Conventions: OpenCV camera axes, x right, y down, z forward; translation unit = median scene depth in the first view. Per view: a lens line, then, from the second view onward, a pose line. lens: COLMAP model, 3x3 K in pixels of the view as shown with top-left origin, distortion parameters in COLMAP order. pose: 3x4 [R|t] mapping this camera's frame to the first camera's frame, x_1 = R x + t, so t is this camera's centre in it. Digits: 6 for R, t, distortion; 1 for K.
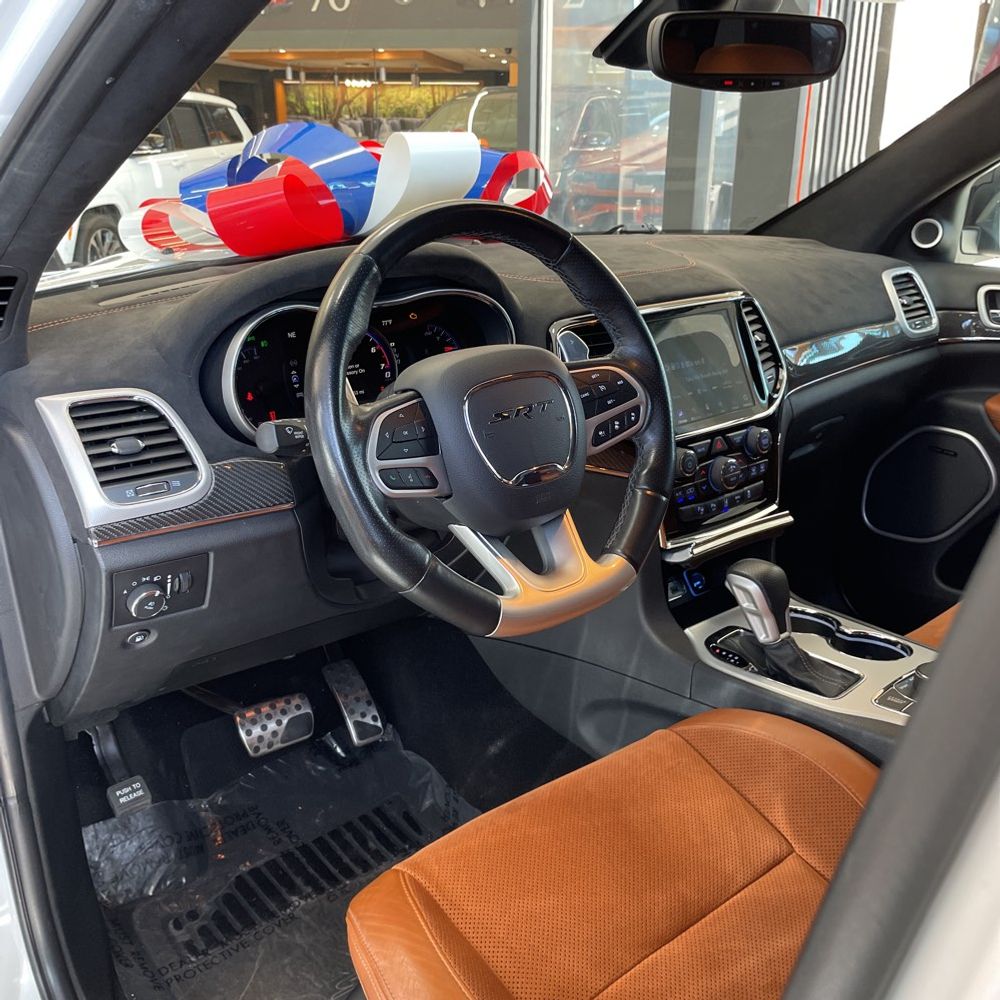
lens RADIAL K [[1006.1, 0, 500.0], [0, 1006.1, 500.0], [0, 0, 1]] dist [0.088575, -0.121344]
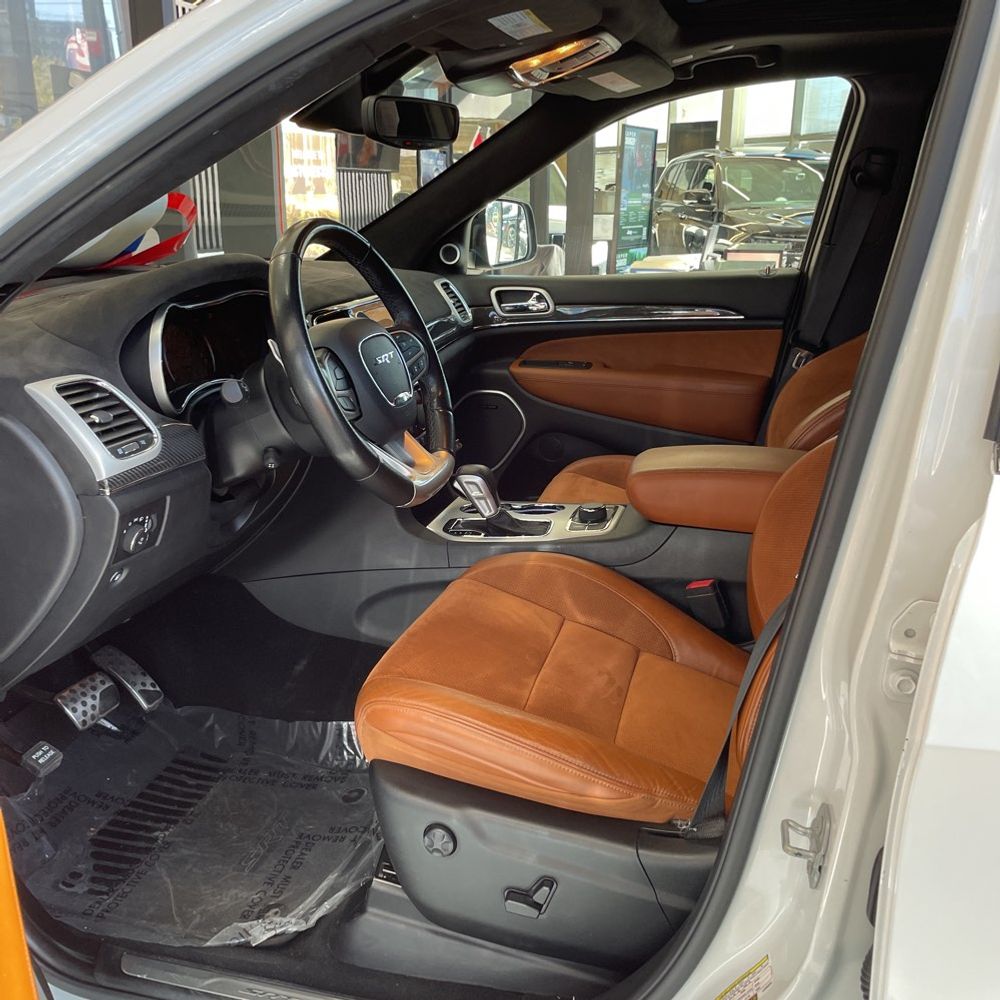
lens RADIAL K [[1006.1, 0, 500.0], [0, 1006.1, 500.0], [0, 0, 1]] dist [0.088575, -0.121344]
pose [[0.809583, -0.170529, 0.561689, -0.502344], [0.198903, 0.979959, 0.010829, 0.094951], [-0.552279, 0.102955, 0.827277, -0.212222]]
